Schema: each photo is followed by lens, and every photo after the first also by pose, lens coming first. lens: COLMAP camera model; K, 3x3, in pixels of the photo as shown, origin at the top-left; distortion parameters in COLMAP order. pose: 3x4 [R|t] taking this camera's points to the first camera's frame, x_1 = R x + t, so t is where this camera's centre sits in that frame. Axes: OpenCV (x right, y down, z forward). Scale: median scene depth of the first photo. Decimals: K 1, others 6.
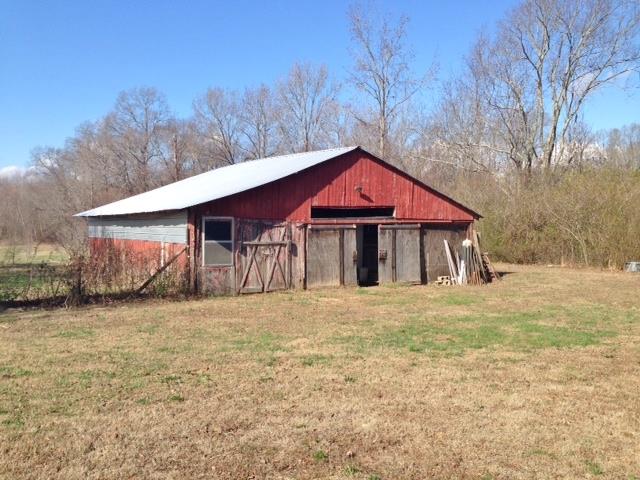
lens RADIAL K [[555.7, 0, 320.0], [0, 555.7, 238.8], [0, 0, 1]] dist [0.069025, -0.060521]
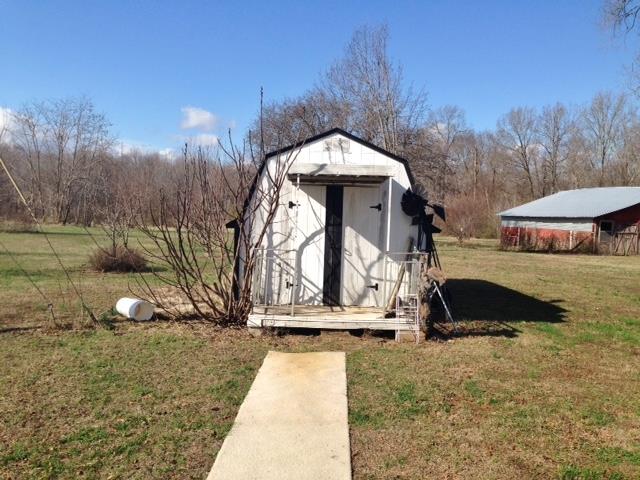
lens RADIAL K [[555.7, 0, 319.8], [0, 555.7, 239.9], [0, 0, 1]] dist [0.069025, -0.060521]
pose [[0.913148, 0.045162, -0.405119, -0.308327], [-0.036061, 0.998897, 0.030073, 0.012853], [0.406030, -0.012852, 0.913769, -1.565663]]
